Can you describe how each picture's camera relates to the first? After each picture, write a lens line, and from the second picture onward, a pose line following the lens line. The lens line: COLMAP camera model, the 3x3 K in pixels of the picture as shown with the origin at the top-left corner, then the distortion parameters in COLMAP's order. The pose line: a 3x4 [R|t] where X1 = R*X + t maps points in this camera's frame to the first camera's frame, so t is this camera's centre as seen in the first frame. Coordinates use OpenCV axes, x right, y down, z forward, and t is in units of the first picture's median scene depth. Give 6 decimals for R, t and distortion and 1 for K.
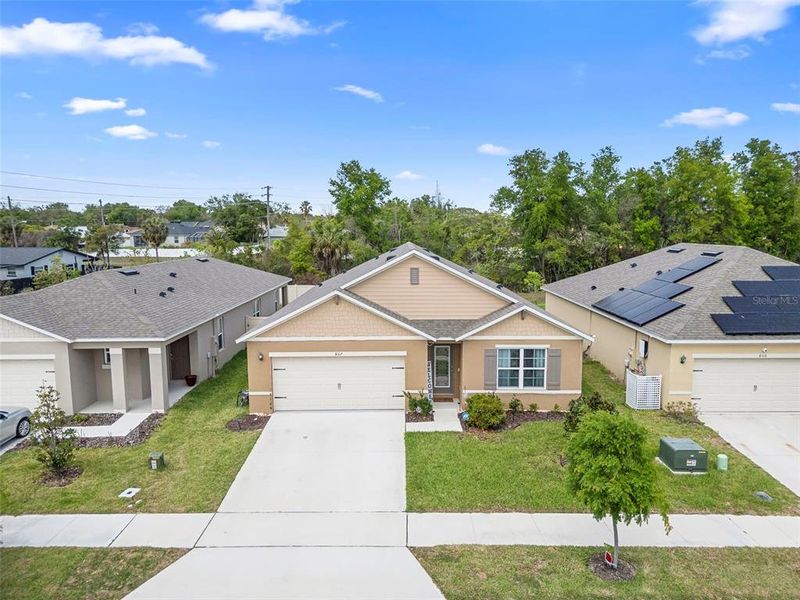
lens RADIAL K [[535.2, 0, 403.3], [0, 535.2, 294.9], [0, 0, 1]] dist [0.052647, -0.031828]
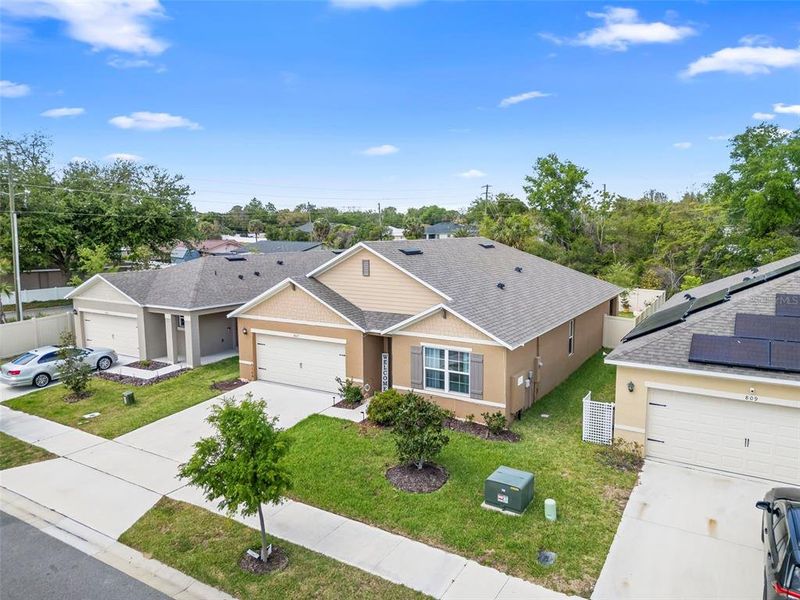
lens RADIAL K [[535.2, 0, 412.3], [0, 535.2, 298.2], [0, 0, 1]] dist [0.052647, -0.031828]
pose [[0.863416, 0.065665, -0.500201, 0.626079], [-0.061619, 0.997796, 0.024626, -0.008307], [0.500715, 0.009559, 0.865559, 0.162318]]
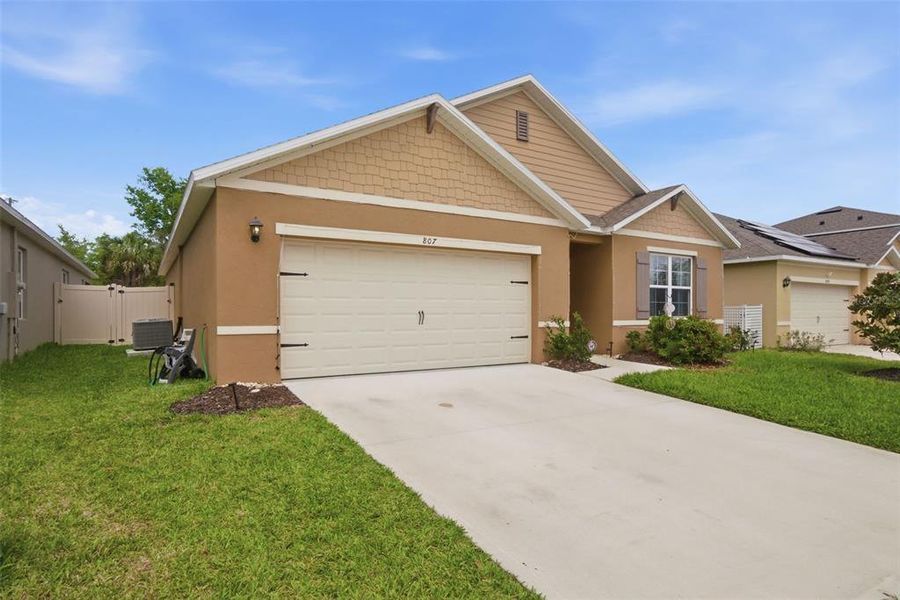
lens RADIAL K [[484.4, 0, 437.6], [0, 484.4, 312.5], [0, 0, 1]] dist [-0.026310, 0.024980]
pose [[0.863270, 0.004233, 0.504724, -0.322400], [0.054331, 0.993376, -0.101257, 0.212188], [-0.501809, 0.114834, 0.857322, 0.639602]]
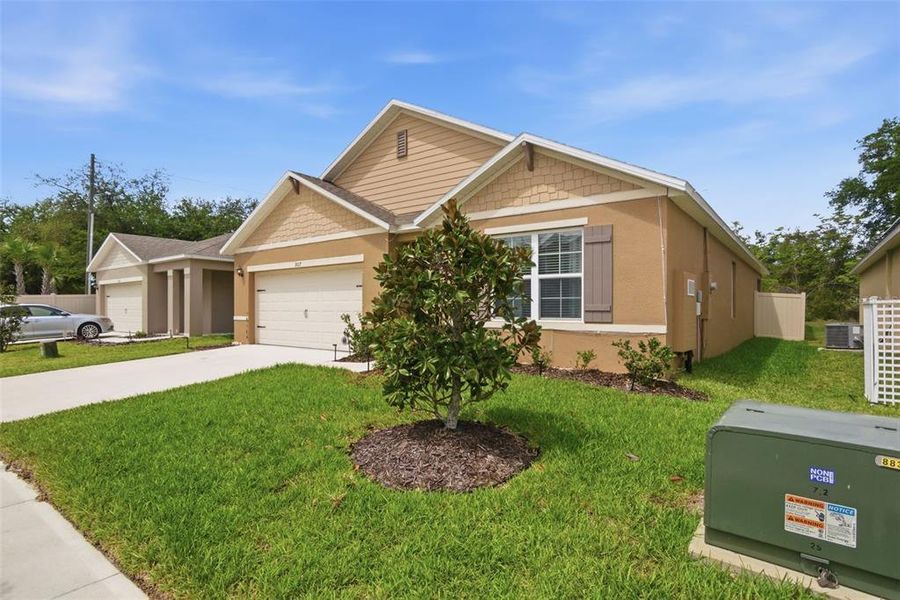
lens RADIAL K [[460.5, 0, 455.1], [0, 460.5, 311.3], [0, 0, 1]] dist [-0.012634, 0.012861]
pose [[0.800650, 0.009267, -0.599060, 0.408111], [-0.075192, 0.993529, -0.085127, 0.207322], [0.594395, 0.113202, 0.796166, 0.636163]]
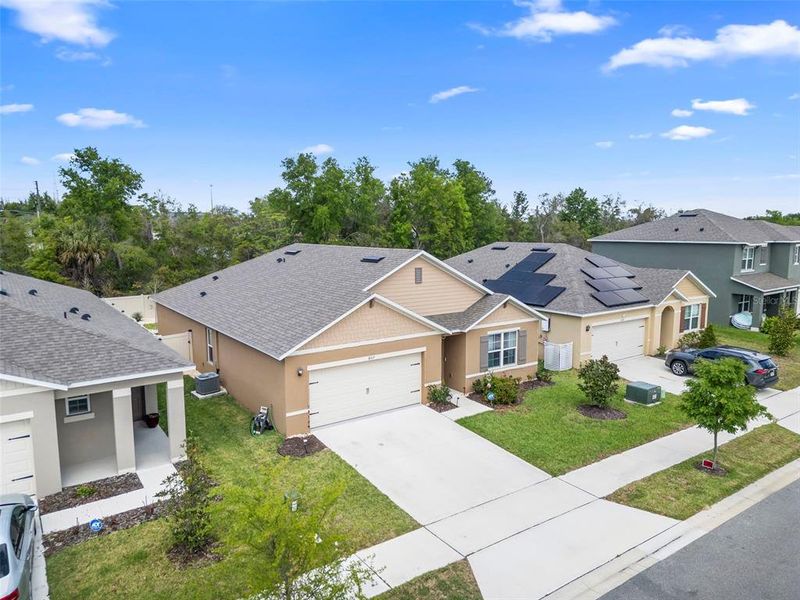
lens RADIAL K [[535.2, 0, 389.5], [0, 535.2, 296.5], [0, 0, 1]] dist [0.052647, -0.031828]
pose [[0.830726, -0.068334, 0.552472, -0.622940], [0.067498, 0.997479, 0.021882, -0.021369], [-0.552575, 0.019113, 0.833244, 0.157248]]
